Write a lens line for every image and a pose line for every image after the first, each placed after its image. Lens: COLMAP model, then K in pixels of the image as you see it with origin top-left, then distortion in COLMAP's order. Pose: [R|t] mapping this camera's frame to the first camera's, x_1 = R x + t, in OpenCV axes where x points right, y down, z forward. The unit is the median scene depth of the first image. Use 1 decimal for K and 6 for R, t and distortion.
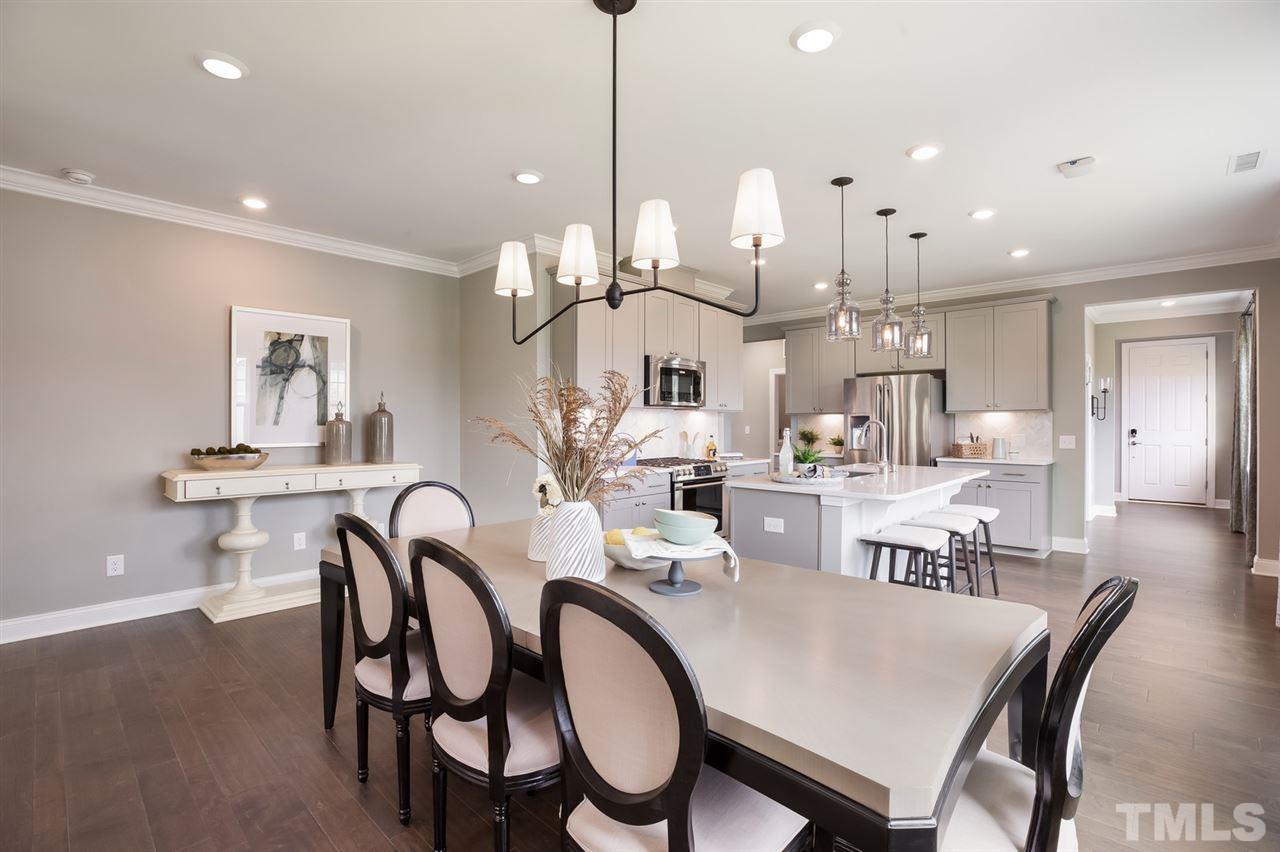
lens RADIAL K [[585.4, 0, 634.7], [0, 585.4, 425.2], [0, 0, 1]] dist [-0.036942, 0.005751]
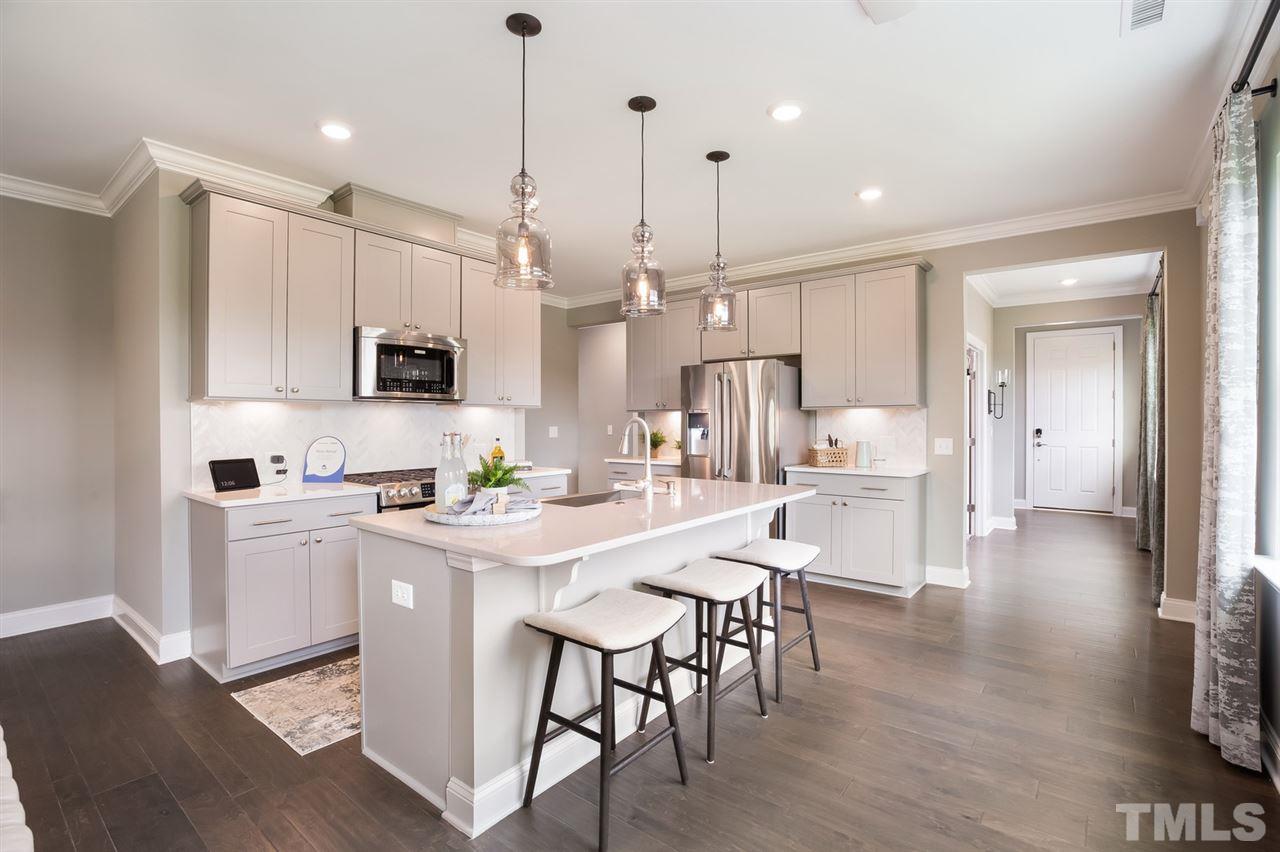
lens RADIAL K [[585.4, 0, 640.7], [0, 585.4, 424.0], [0, 0, 1]] dist [-0.036942, 0.005751]
pose [[0.995898, -0.000011, 0.090482, 0.266704], [-0.000079, 1.000000, 0.000993, -0.002189], [-0.090482, -0.000996, 0.995898, 0.242665]]
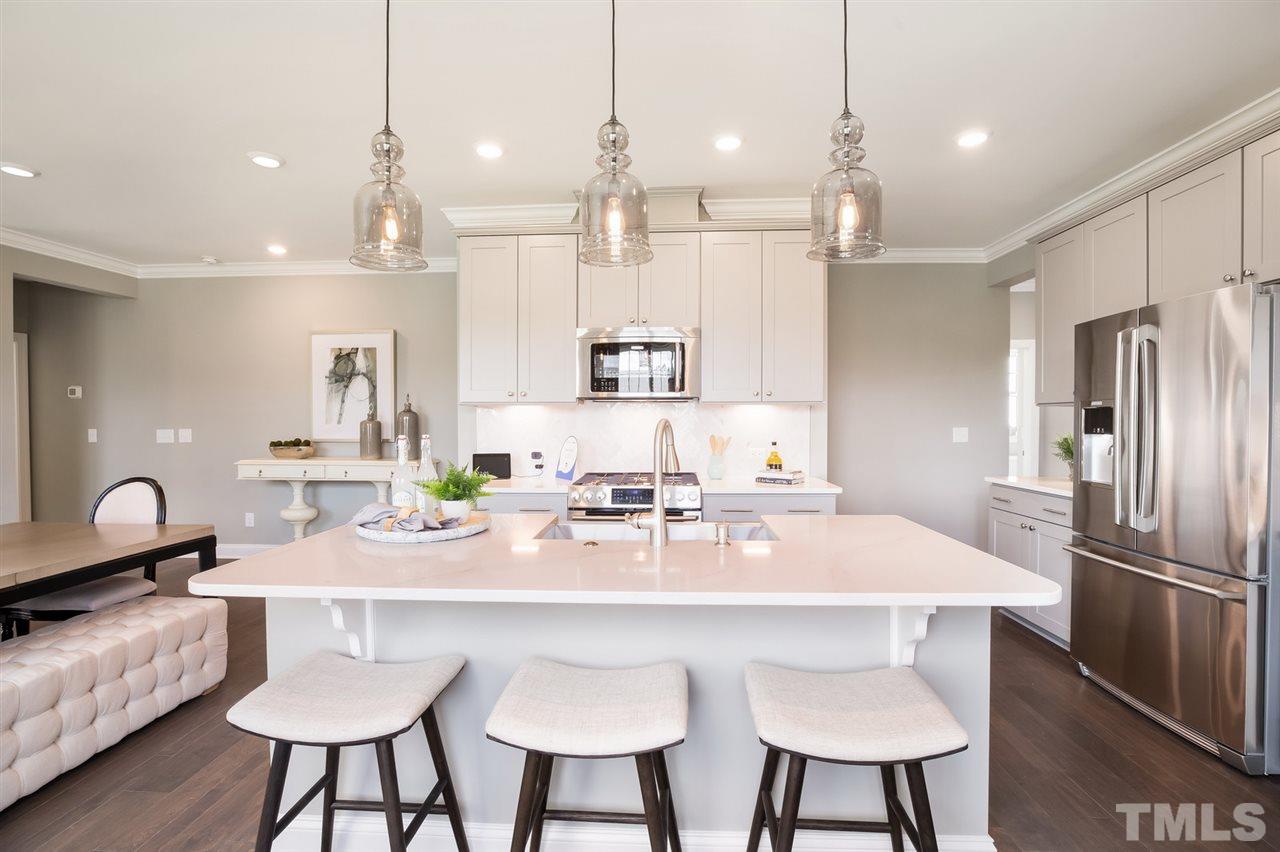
lens RADIAL K [[585.4, 0, 638.1], [0, 585.4, 421.3], [0, 0, 1]] dist [-0.036942, 0.005751]
pose [[0.652322, 0.001156, -0.757941, 0.549745], [-0.001565, 0.999999, 0.000178, -0.005330], [0.757940, 0.001070, 0.652323, 0.516975]]
